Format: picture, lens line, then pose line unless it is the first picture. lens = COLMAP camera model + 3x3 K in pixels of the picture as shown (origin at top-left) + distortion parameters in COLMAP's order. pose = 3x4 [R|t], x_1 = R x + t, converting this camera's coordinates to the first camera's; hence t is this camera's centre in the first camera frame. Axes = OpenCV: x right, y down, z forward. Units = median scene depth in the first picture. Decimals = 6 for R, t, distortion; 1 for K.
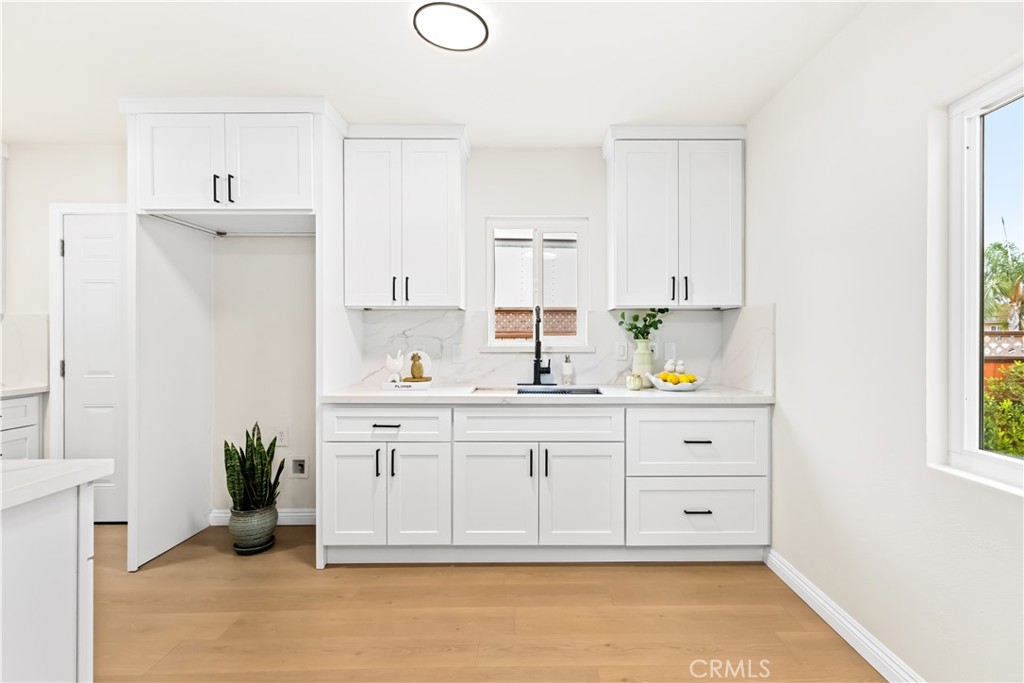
lens RADIAL K [[465.2, 0, 507.0], [0, 465.2, 326.8], [0, 0, 1]] dist [0.004159, 0.000825]
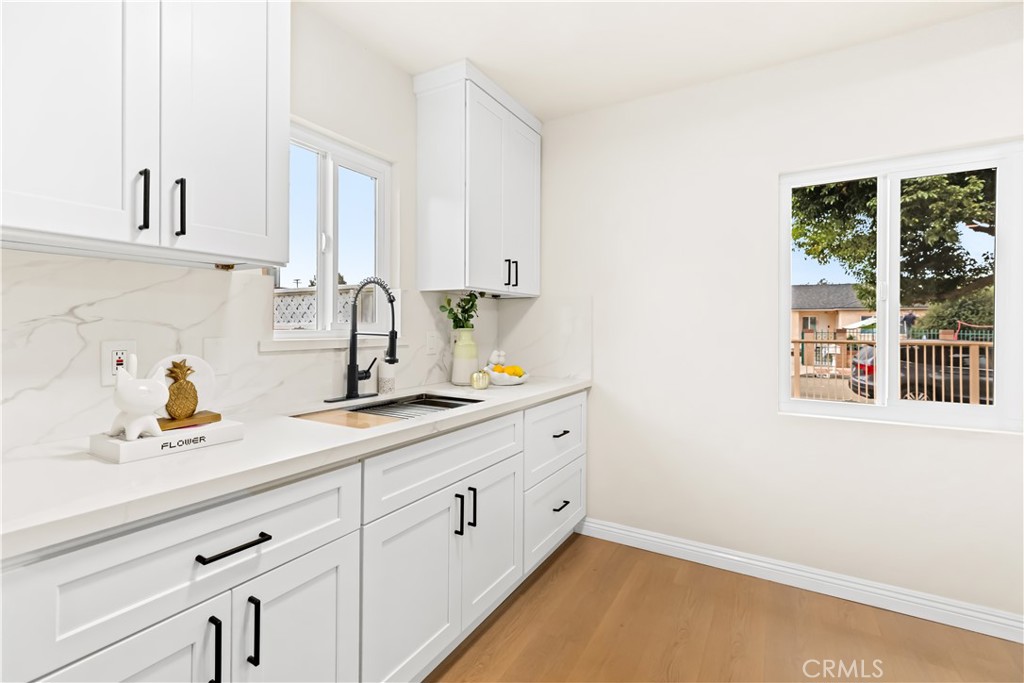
lens RADIAL K [[477.4, 0, 499.9], [0, 477.4, 319.4], [0, 0, 1]] dist [0.001985, 0.000314]
pose [[0.479795, 0.016794, 0.877220, -0.453658], [-0.025819, 0.999654, -0.005017, 0.013822], [-0.877000, -0.020241, 0.480063, 0.545318]]
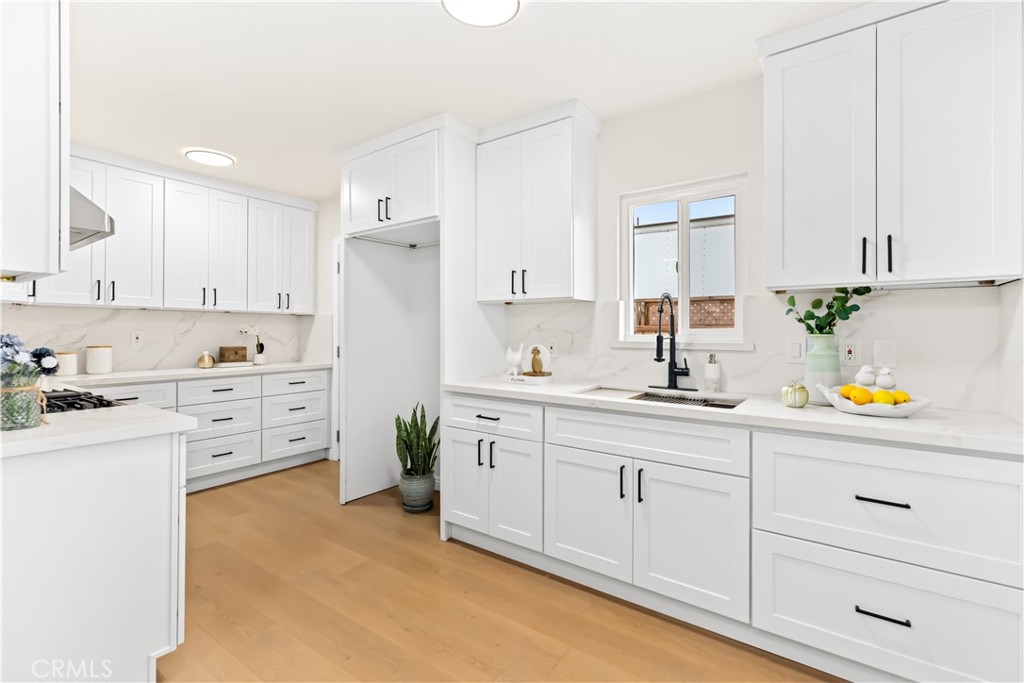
lens RADIAL K [[447.7, 0, 499.4], [0, 447.7, 321.9], [0, 0, 1]] dist [0.006374, 0.000272]
pose [[0.817607, -0.009587, -0.575697, 0.292026], [0.010863, 0.999940, -0.001223, 0.004472], [0.575675, -0.005254, 0.817662, 0.191766]]
